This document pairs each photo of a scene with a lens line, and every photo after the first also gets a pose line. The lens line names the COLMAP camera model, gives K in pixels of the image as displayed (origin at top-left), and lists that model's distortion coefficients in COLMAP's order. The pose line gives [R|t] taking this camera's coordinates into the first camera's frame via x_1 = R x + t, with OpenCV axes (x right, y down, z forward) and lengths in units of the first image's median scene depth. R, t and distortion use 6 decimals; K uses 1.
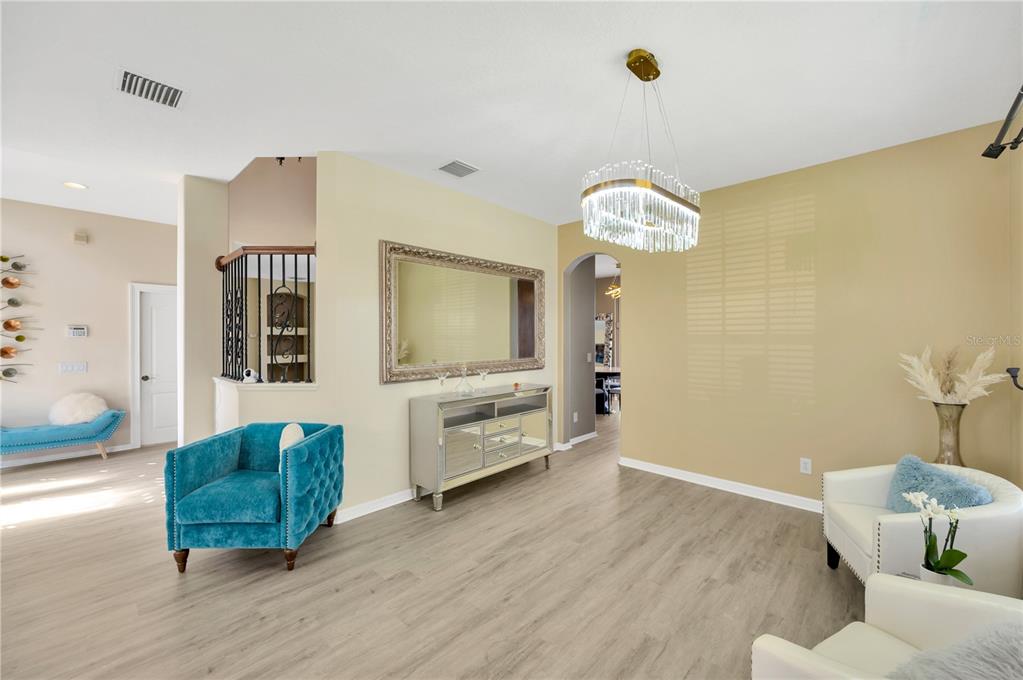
lens RADIAL K [[408.6, 0, 512.3], [0, 408.6, 334.4], [0, 0, 1]] dist [-0.000176, -0.000030]
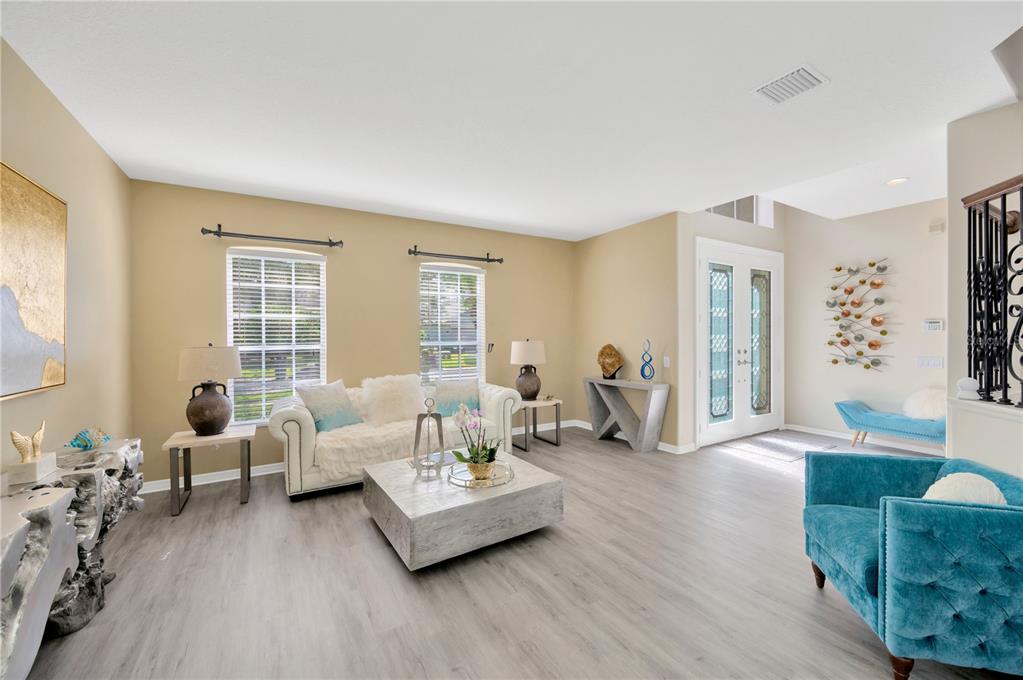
lens RADIAL K [[405.4, 0, 517.3], [0, 405.4, 338.9], [0, 0, 1]] dist [-0.000205, 0.000159]
pose [[-0.266296, 0.015469, -0.963767, 0.227990], [0.010037, 0.999862, 0.013275, 0.002926], [0.963839, -0.006138, -0.266415, 0.545571]]
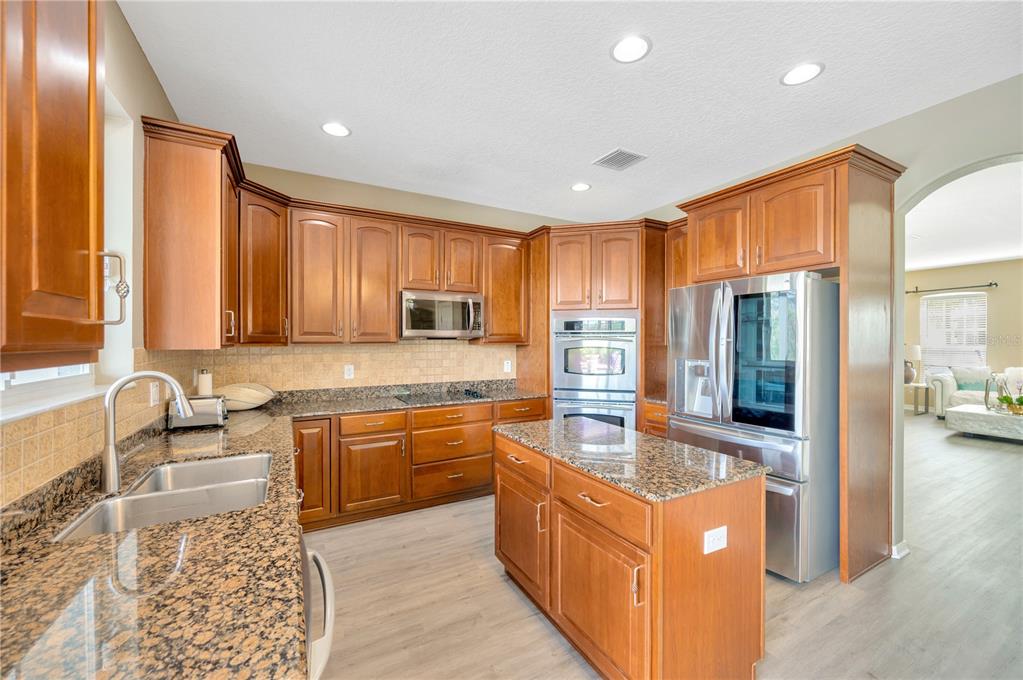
lens RADIAL K [[388.5, 0, 513.3], [0, 388.5, 342.7], [0, 0, 1]] dist [-0.013575, 0.000021]
pose [[-0.945202, 0.002433, 0.326478, 1.037589], [0.002760, 0.999996, 0.000537, 0.009157], [-0.326475, 0.001409, -0.945205, 2.853502]]
